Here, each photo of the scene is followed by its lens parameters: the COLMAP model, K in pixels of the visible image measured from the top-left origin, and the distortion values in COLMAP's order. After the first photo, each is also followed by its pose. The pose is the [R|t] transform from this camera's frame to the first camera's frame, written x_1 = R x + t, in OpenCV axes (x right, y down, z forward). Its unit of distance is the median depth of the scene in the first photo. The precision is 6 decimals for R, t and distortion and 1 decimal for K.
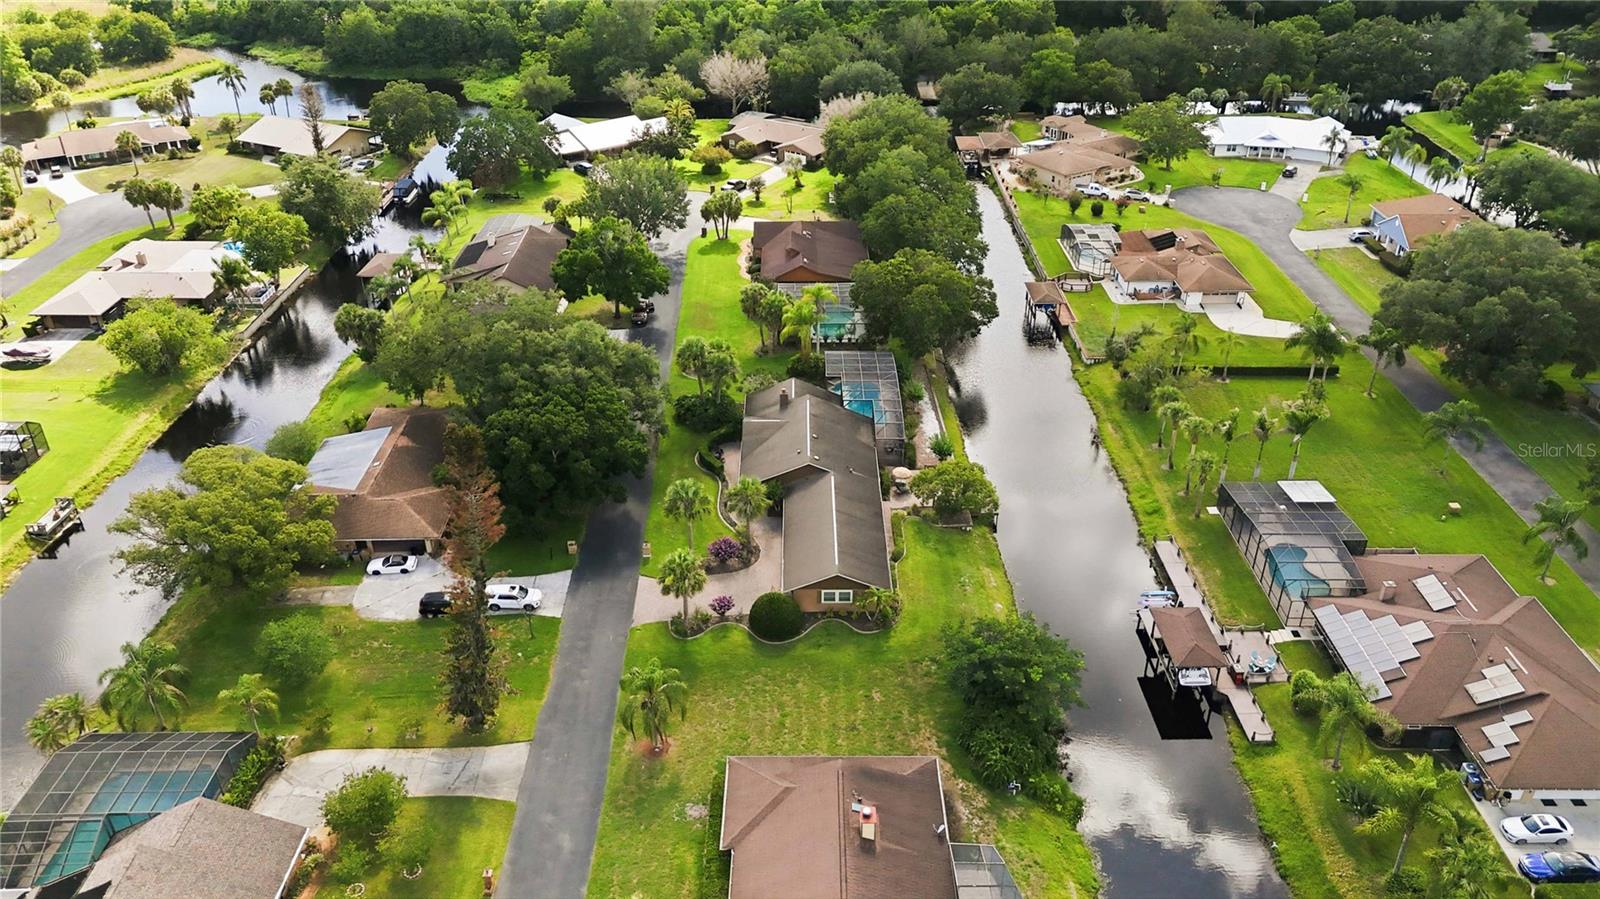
lens RADIAL K [[1175.3, 0, 806.6], [0, 1175.3, 450.4], [0, 0, 1]] dist [0.061268, -0.053614]
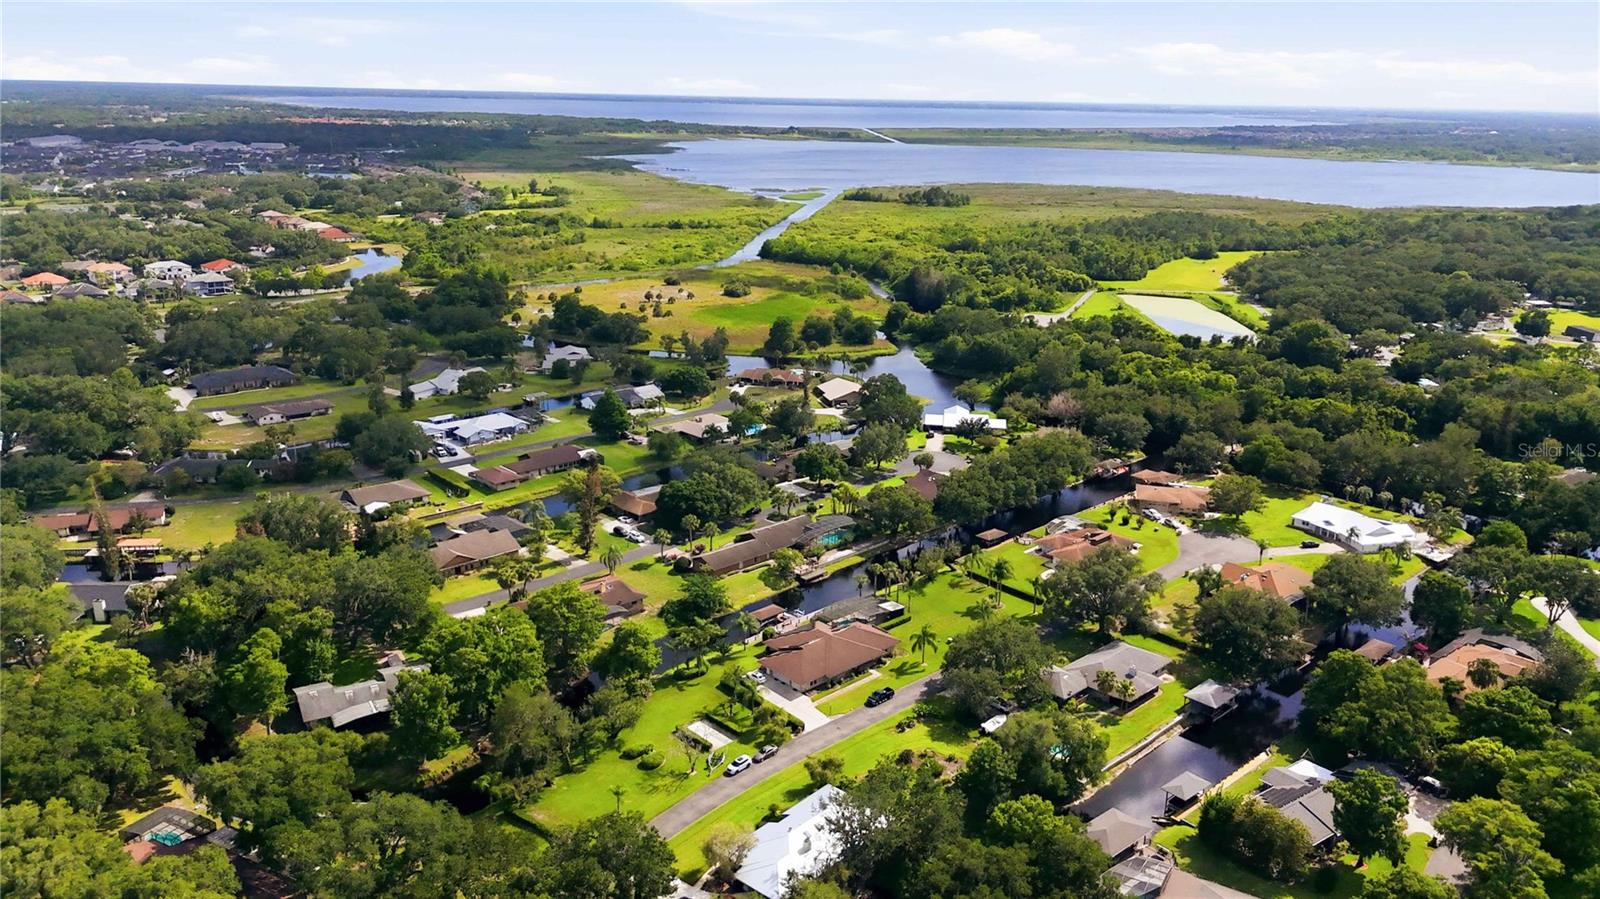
lens RADIAL K [[1175.3, 0, 801.1], [0, 1175.3, 457.7], [0, 0, 1]] dist [0.061268, -0.053614]
pose [[0.692347, 0.221632, -0.686684, 1.140532], [-0.383089, 0.919364, -0.089516, 0.032800], [0.611473, 0.325037, 0.721423, -0.498489]]
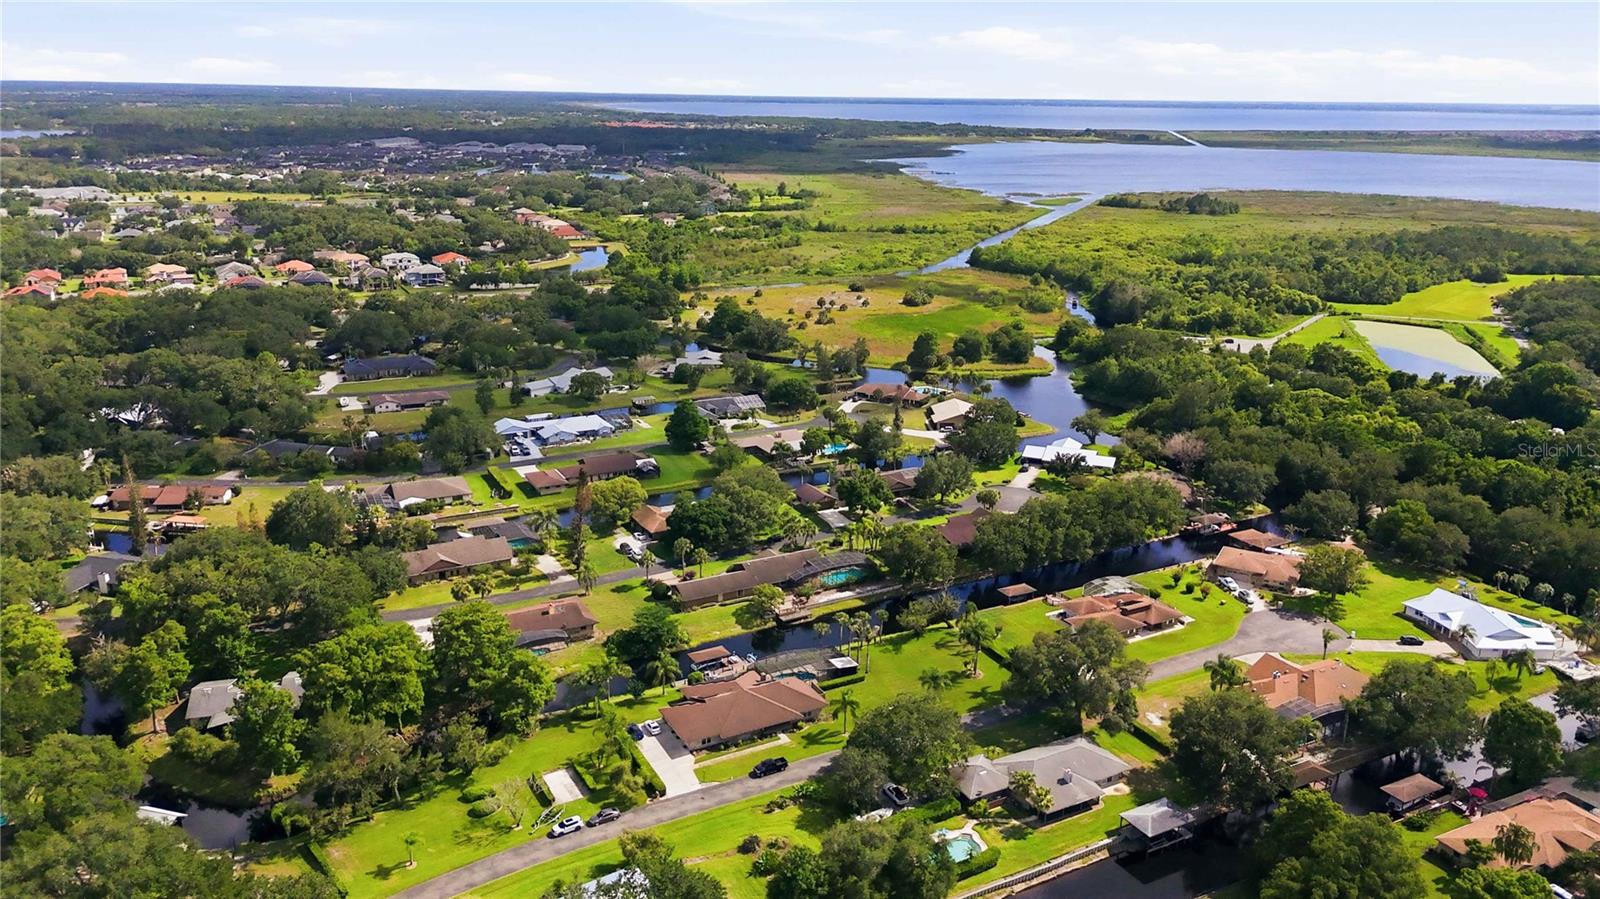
lens RADIAL K [[1175.3, 0, 804.9], [0, 1175.3, 441.2], [0, 0, 1]] dist [0.061268, -0.053614]
pose [[0.487708, 0.252129, -0.835806, 1.270846], [-0.458290, 0.888802, 0.000695, -0.169741], [0.743042, 0.382703, 0.549024, -0.169896]]
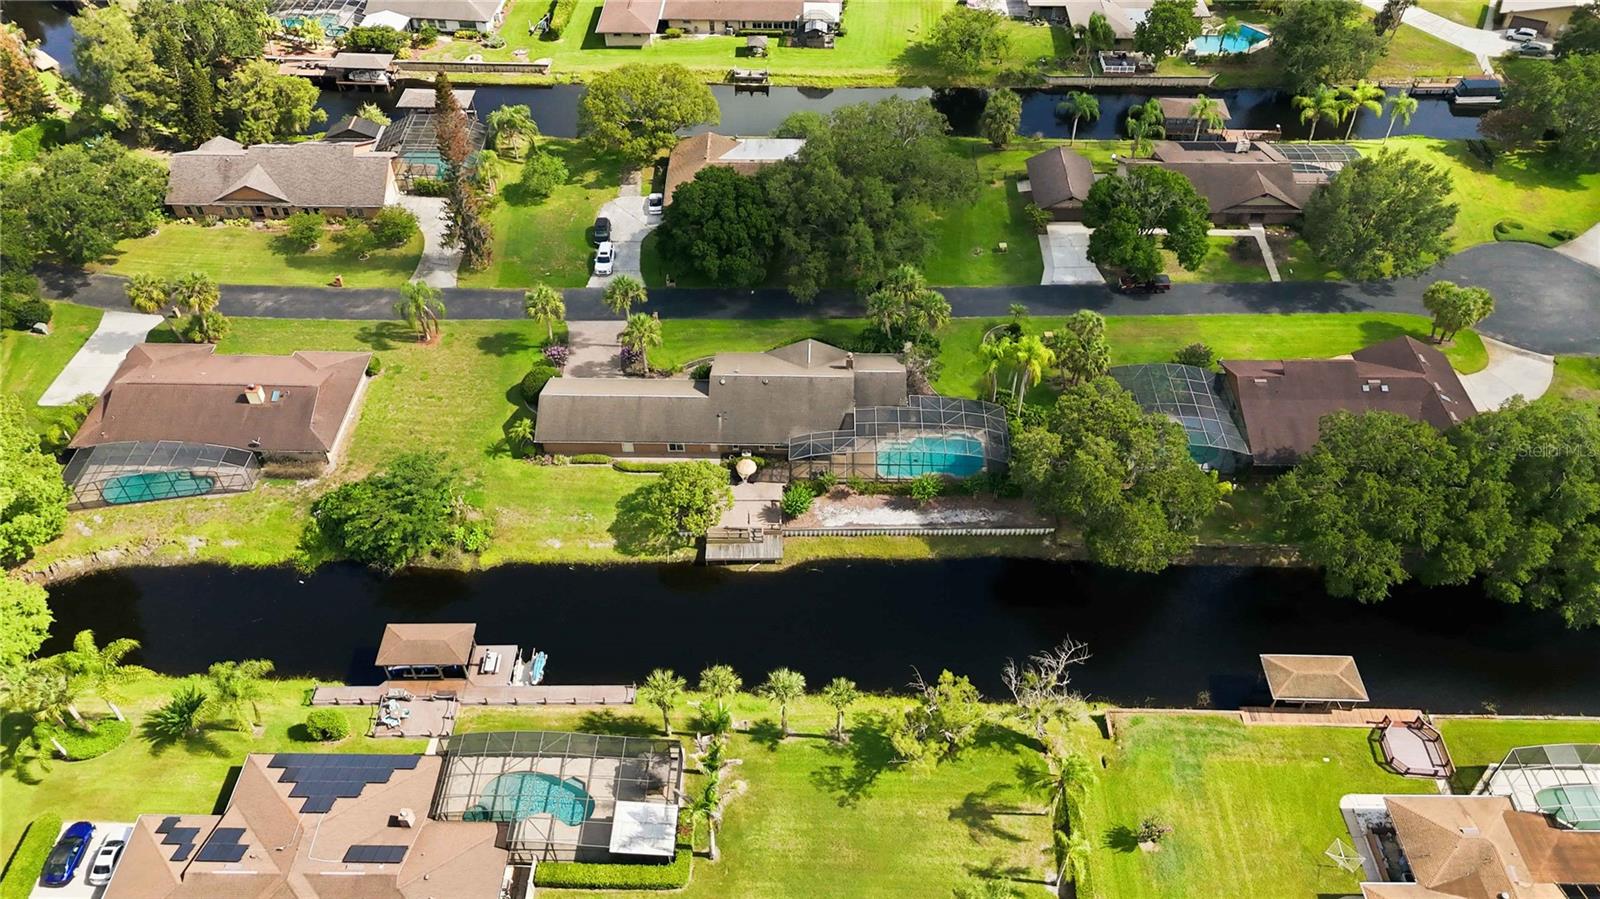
lens RADIAL K [[1175.3, 0, 804.6], [0, 1175.3, 448.3], [0, 0, 1]] dist [0.061268, -0.053614]
pose [[-0.011187, 0.706298, -0.707827, 0.510764], [-0.510080, 0.604815, 0.611570, -0.410295], [0.860054, 0.367890, 0.353502, 0.487896]]
